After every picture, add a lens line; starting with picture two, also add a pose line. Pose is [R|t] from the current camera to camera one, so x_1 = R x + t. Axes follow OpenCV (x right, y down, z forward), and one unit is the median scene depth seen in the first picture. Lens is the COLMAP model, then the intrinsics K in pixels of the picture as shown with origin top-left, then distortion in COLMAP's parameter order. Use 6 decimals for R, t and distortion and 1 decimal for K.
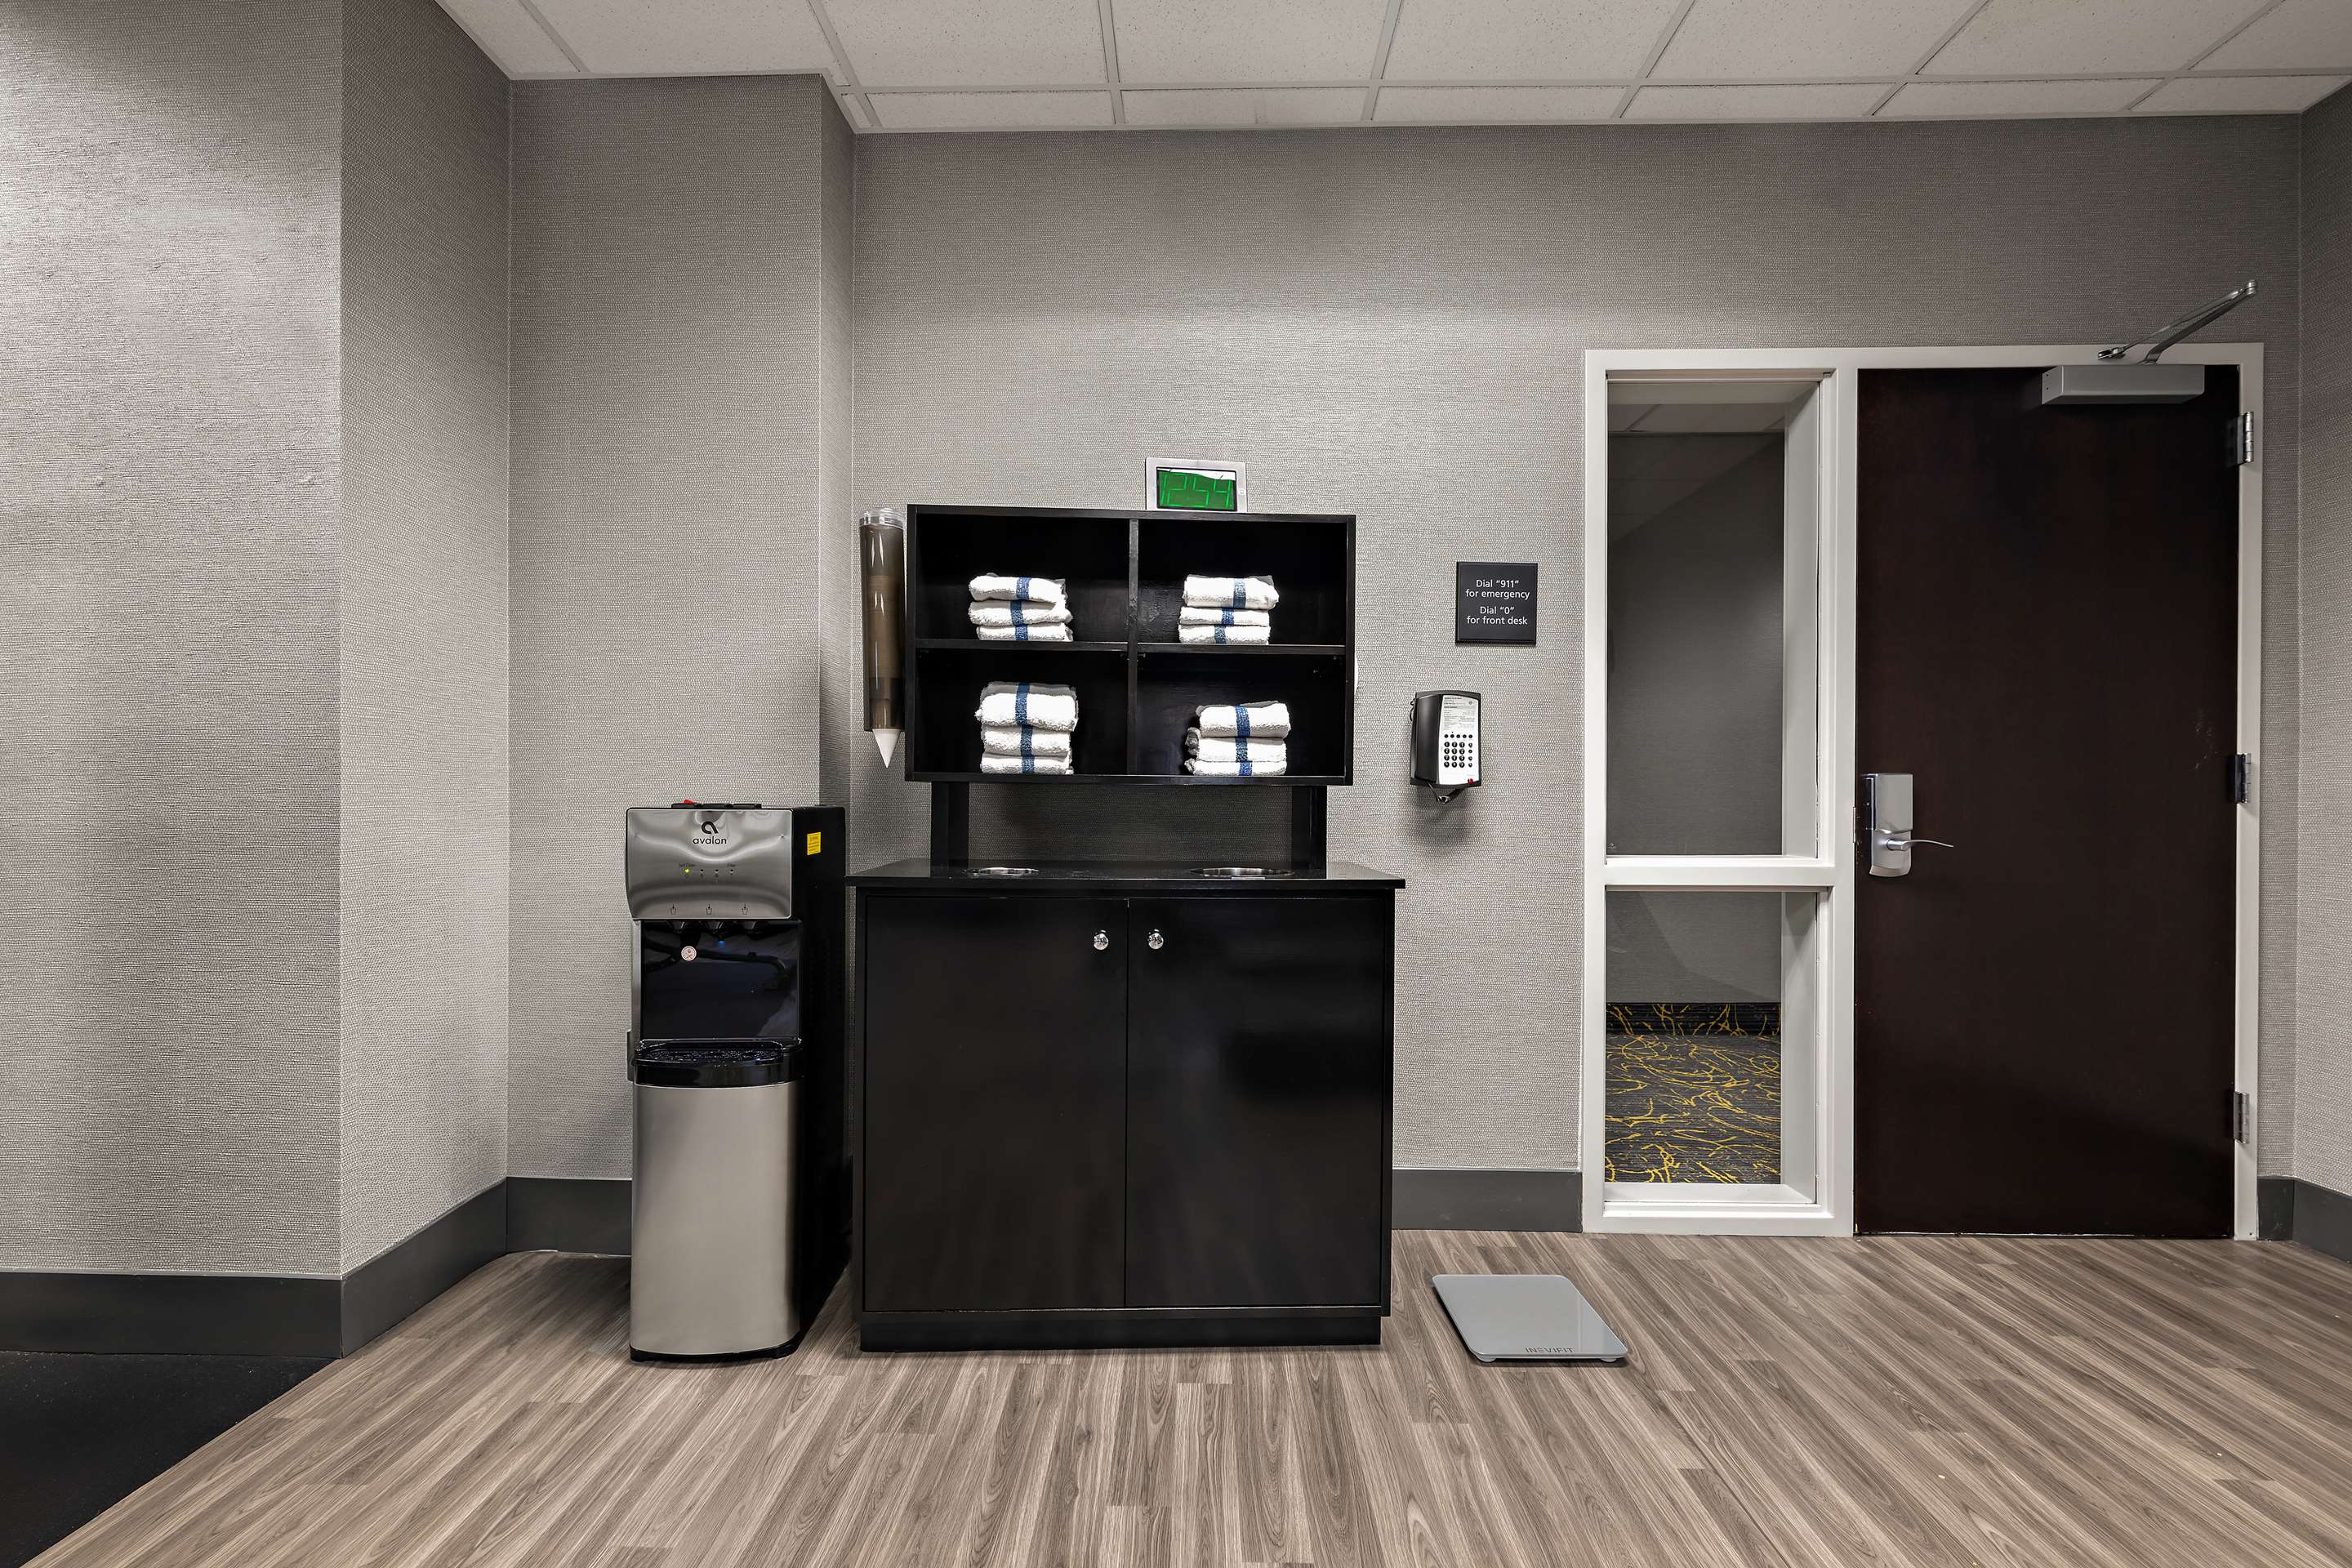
lens RADIAL K [[939.5, 0, 1292.4], [0, 939.5, 810.3], [0, 0, 1]] dist [0.002073, -0.000845]
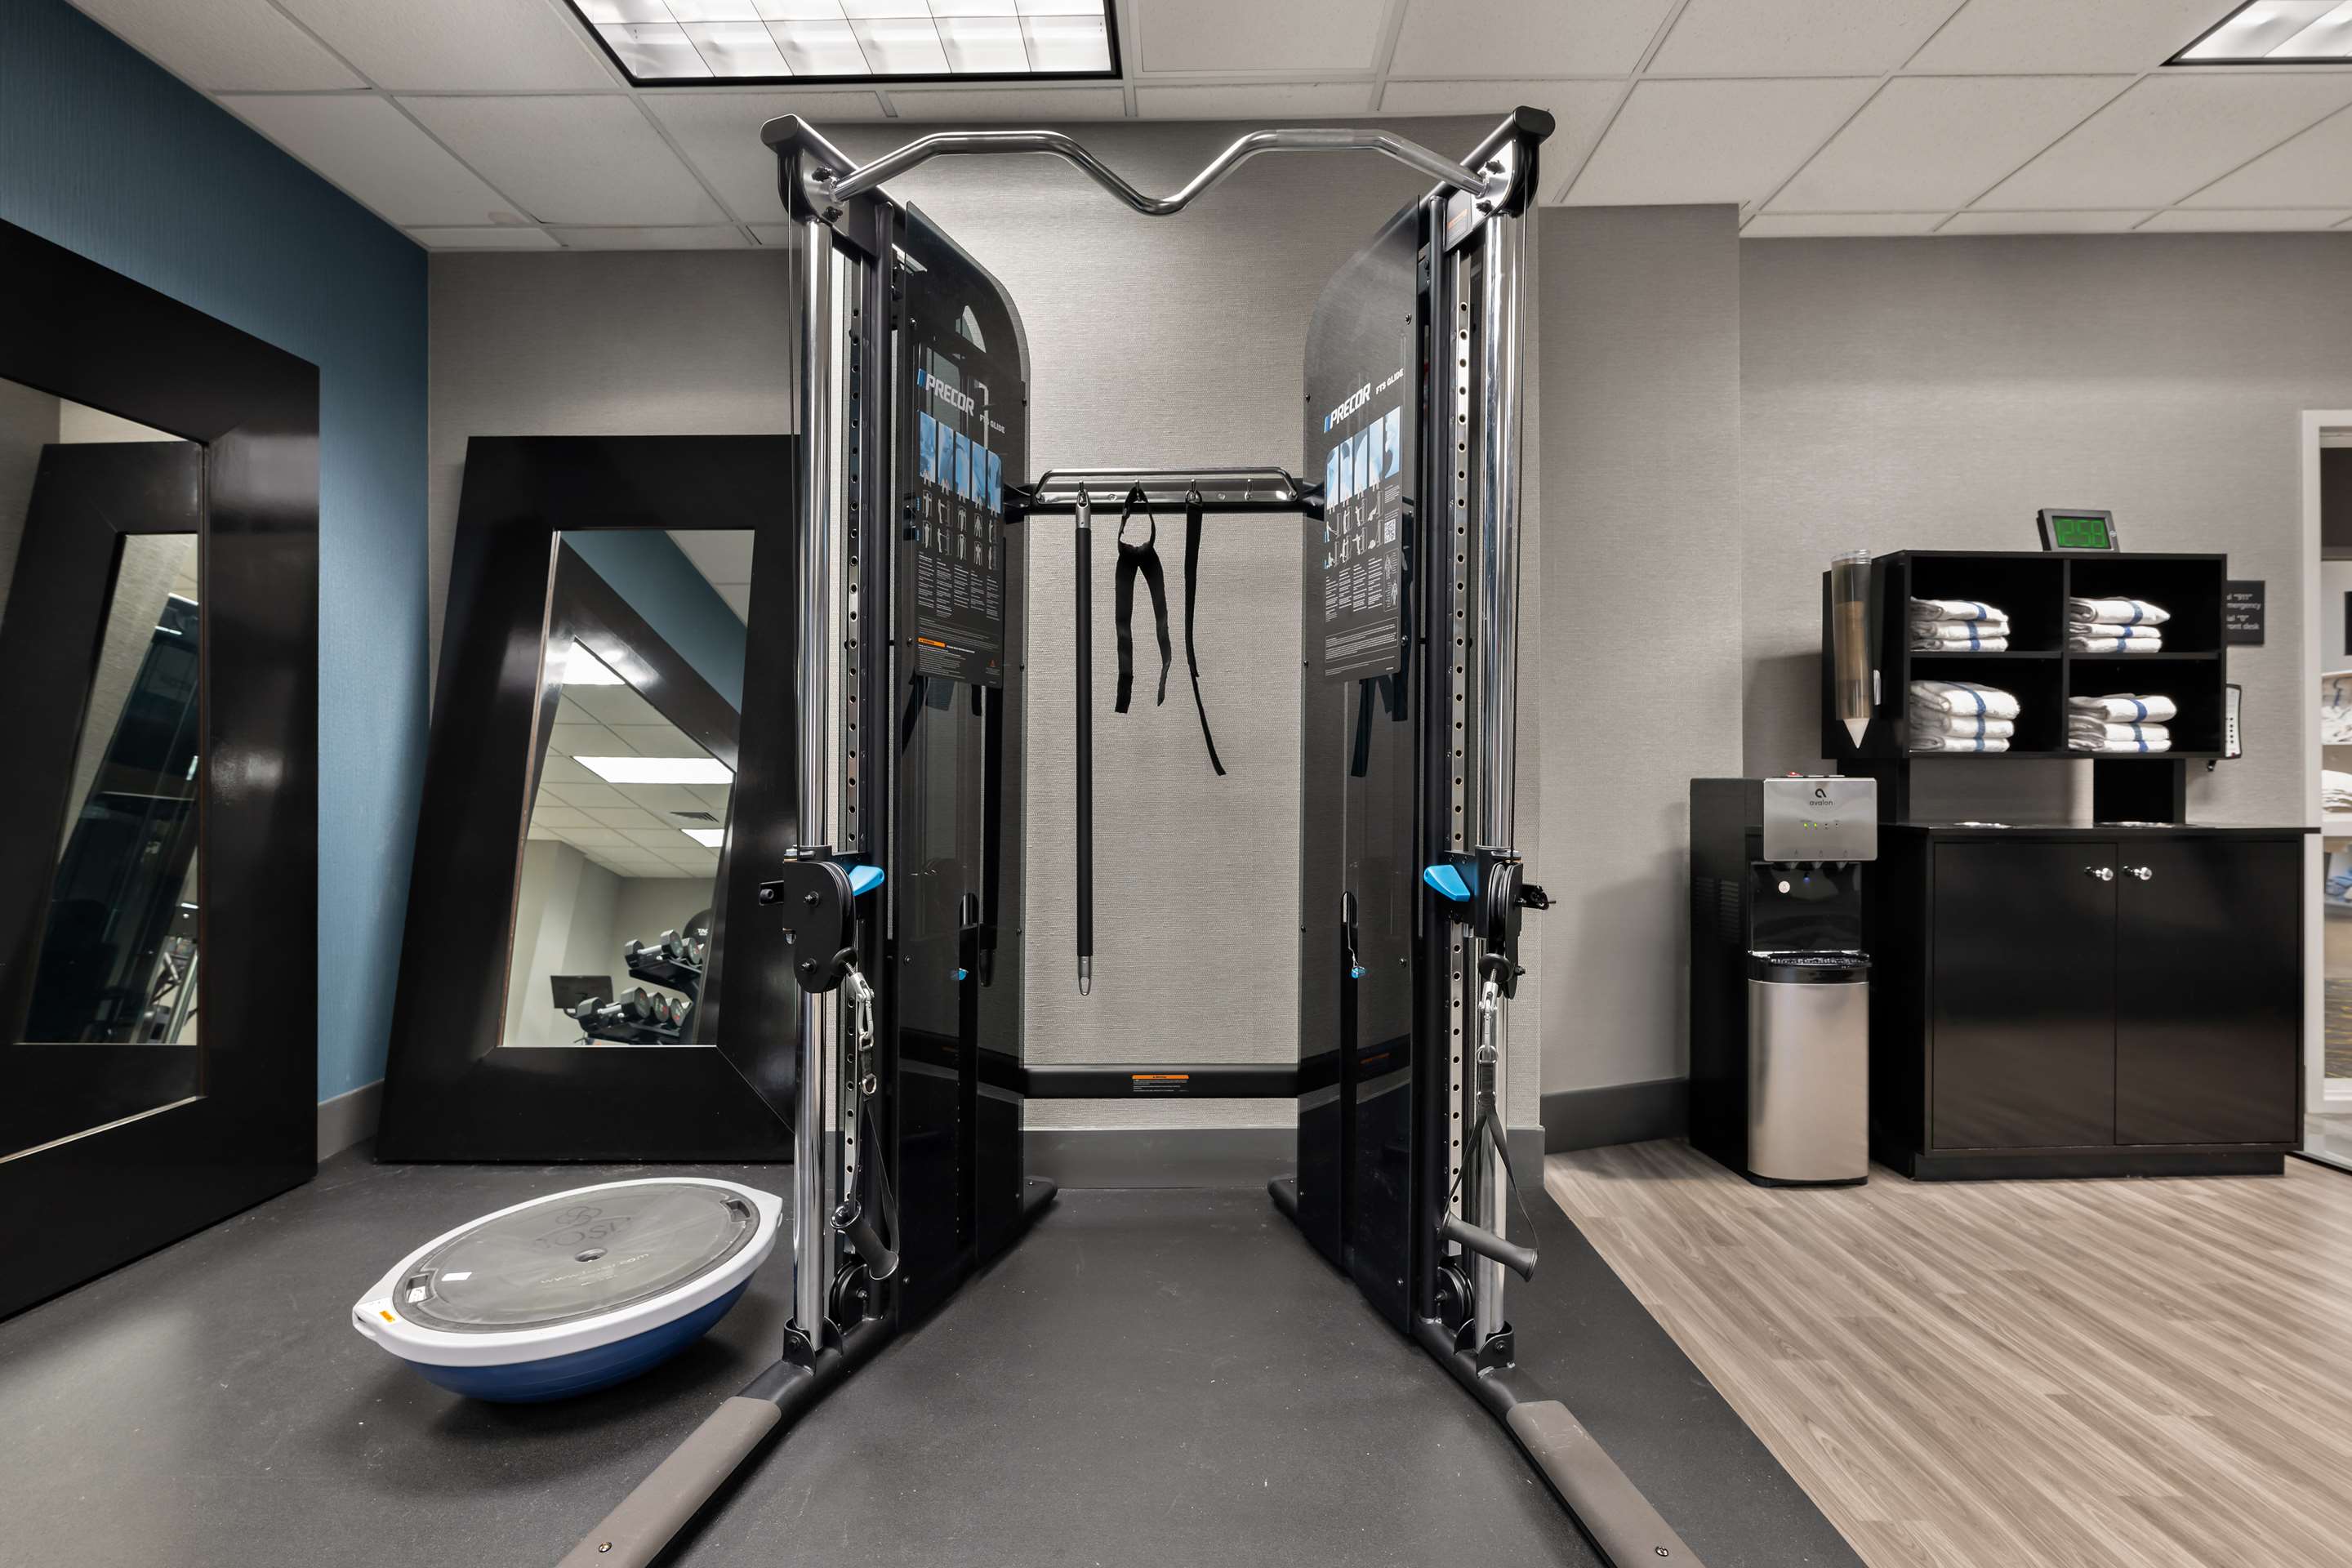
lens RADIAL K [[1037.6, 0, 1182.8], [0, 1037.6, 789.0], [0, 0, 1]] dist [-0.010529, 0.000784]
pose [[0.999890, -0.009743, -0.011224, -1.376913], [0.009744, 0.999953, 0.000085, 0.002163], [0.011223, -0.000195, 0.999937, -0.454400]]
